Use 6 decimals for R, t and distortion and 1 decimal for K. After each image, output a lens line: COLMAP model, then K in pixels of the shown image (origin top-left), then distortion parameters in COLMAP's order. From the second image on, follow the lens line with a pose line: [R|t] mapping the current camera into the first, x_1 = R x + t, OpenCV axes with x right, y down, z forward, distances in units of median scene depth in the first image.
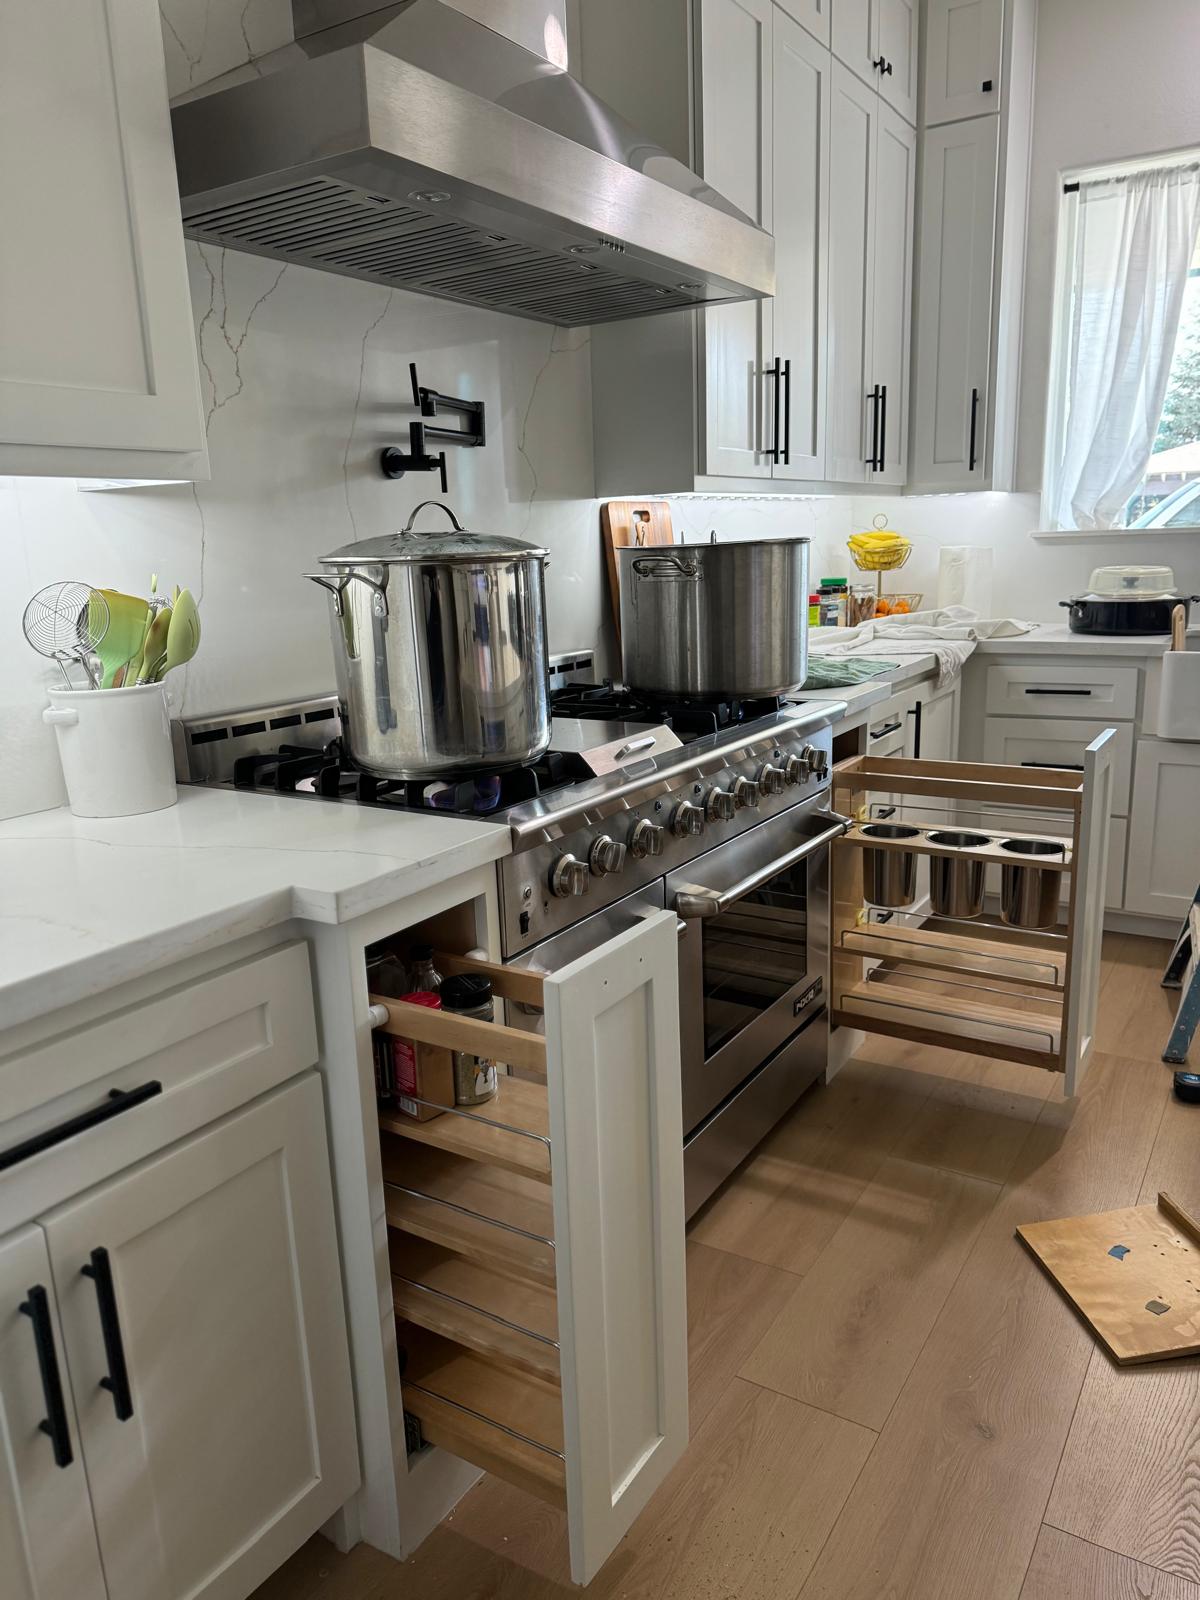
lens RADIAL K [[1127.0, 0, 596.7], [0, 1127.0, 812.0], [0, 0, 1]] dist [0.027919, -0.034280]
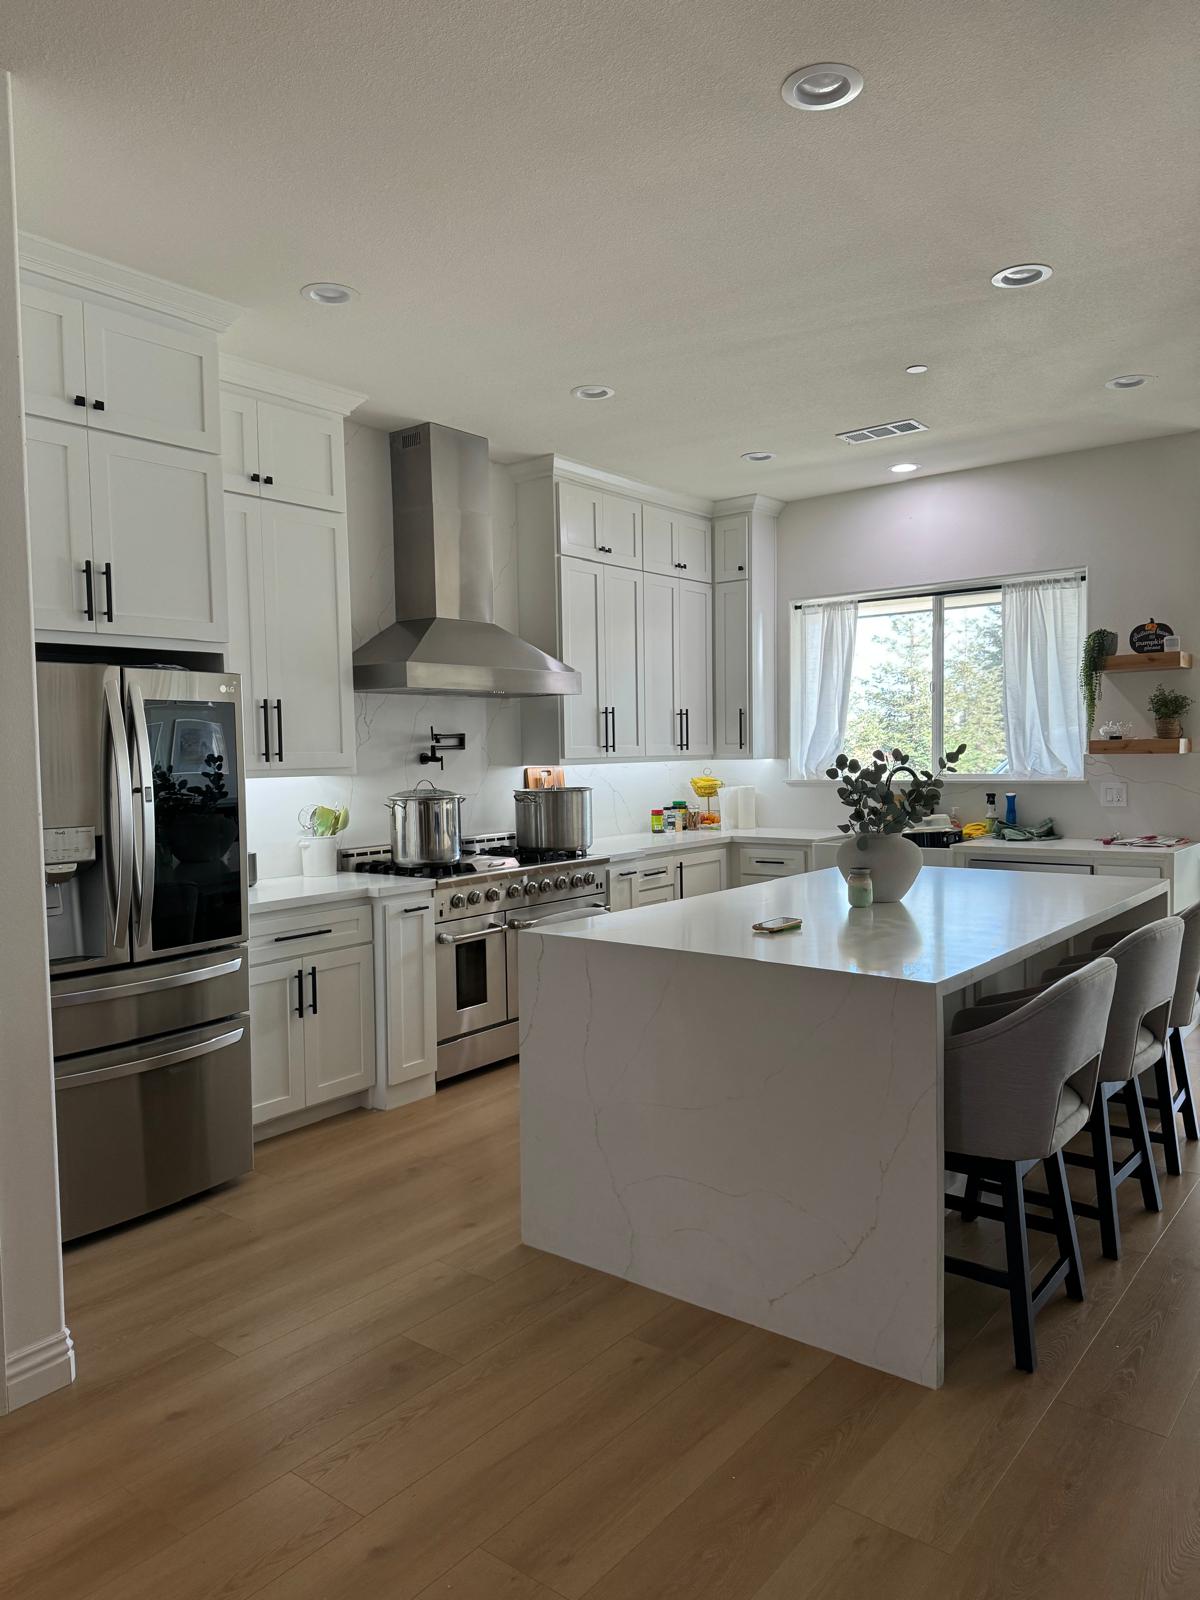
lens RADIAL K [[1127.0, 0, 593.2], [0, 1127.0, 798.0], [0, 0, 1]] dist [0.027919, -0.034280]
pose [[0.993426, 0.019677, -0.112775, 0.516180], [-0.040700, 0.981463, -0.187282, 0.260240], [0.107000, 0.190641, 0.975811, -1.525048]]
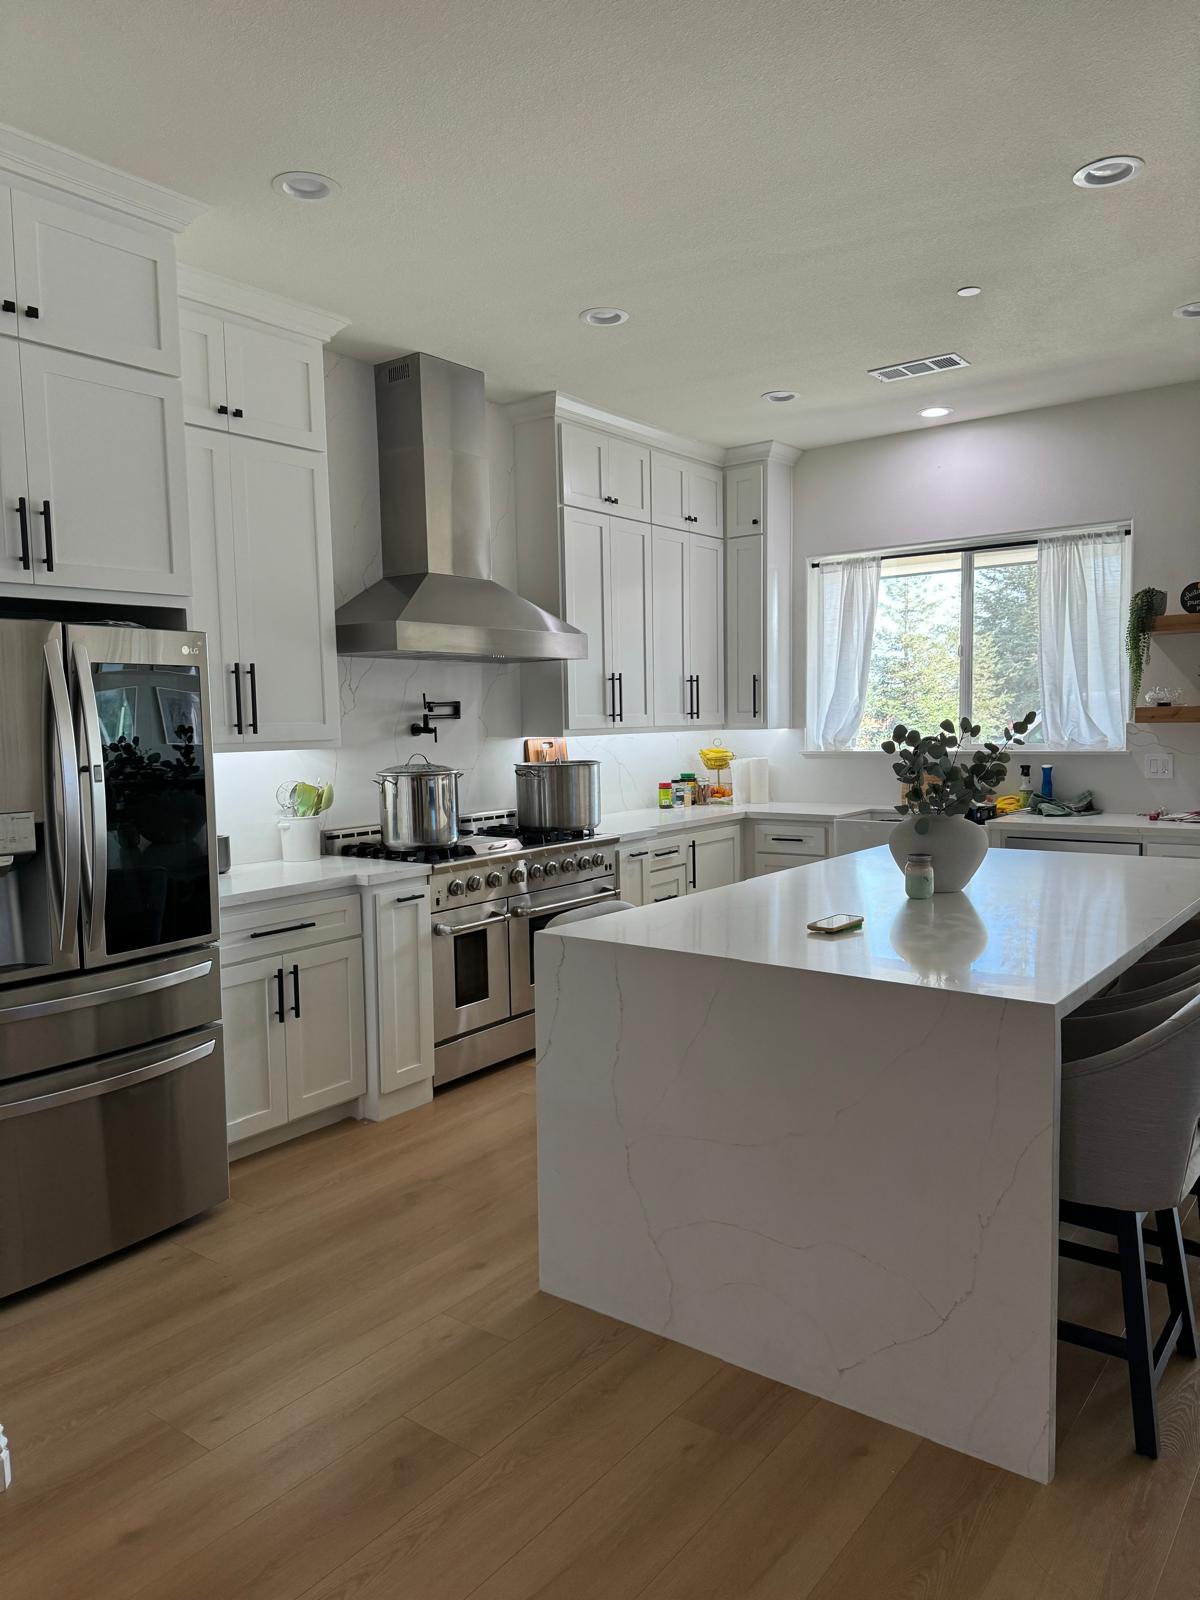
lens RADIAL K [[1127.0, 0, 604.4], [0, 1127.0, 800.2], [0, 0, 1]] dist [0.027919, -0.034280]
pose [[0.995959, 0.019546, -0.087661, 0.435660], [-0.033297, 0.986833, -0.158276, 0.205999], [0.083413, 0.160555, 0.983496, -1.309008]]
